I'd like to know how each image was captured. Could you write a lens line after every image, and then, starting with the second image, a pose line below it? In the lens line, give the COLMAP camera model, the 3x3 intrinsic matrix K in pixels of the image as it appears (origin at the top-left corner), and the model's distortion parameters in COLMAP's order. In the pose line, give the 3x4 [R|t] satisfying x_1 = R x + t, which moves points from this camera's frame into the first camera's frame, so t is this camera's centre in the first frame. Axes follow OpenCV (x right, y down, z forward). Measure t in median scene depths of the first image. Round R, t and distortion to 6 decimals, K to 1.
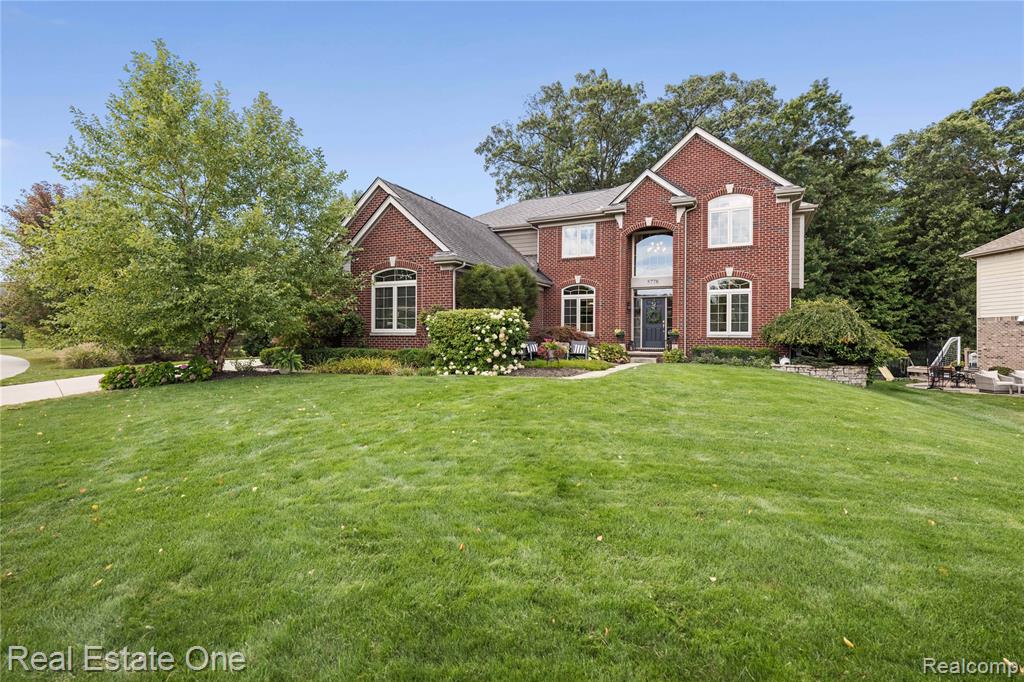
lens RADIAL K [[489.6, 0, 512.0], [0, 489.6, 341.0], [0, 0, 1]] dist [0.001552, 0.000087]
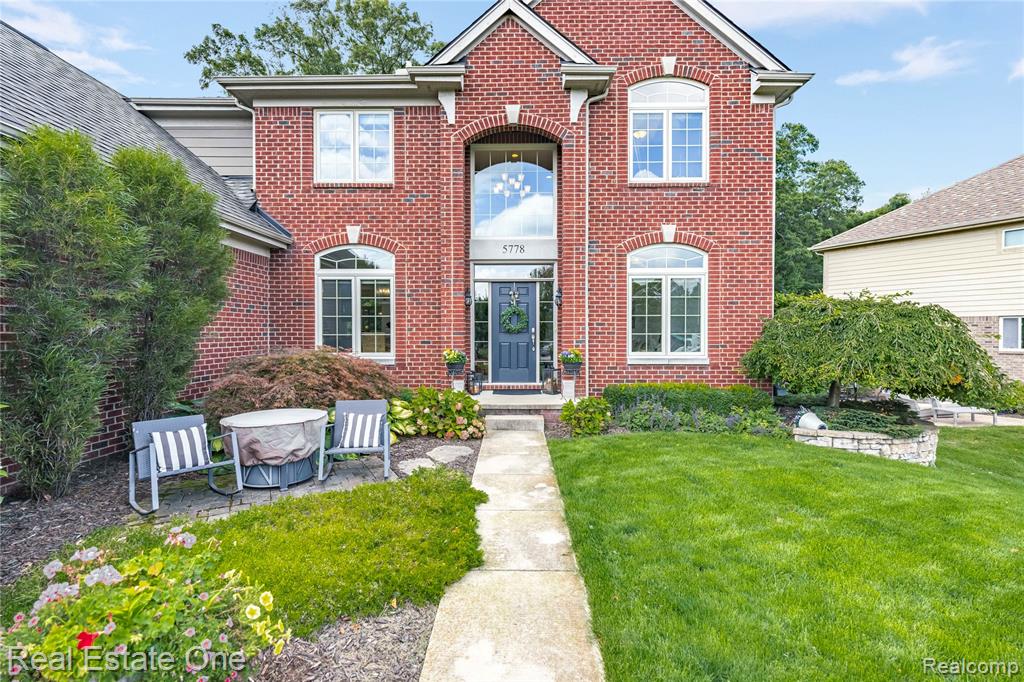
lens RADIAL K [[482.9, 0, 512.0], [0, 482.9, 341.0], [0, 0, 1]] dist [0.003127, 0.000131]
pose [[0.900018, -0.016761, 0.435530, 0.076324], [0.010786, 0.999811, 0.016186, -0.037622], [-0.435719, -0.009870, 0.900029, 0.579496]]
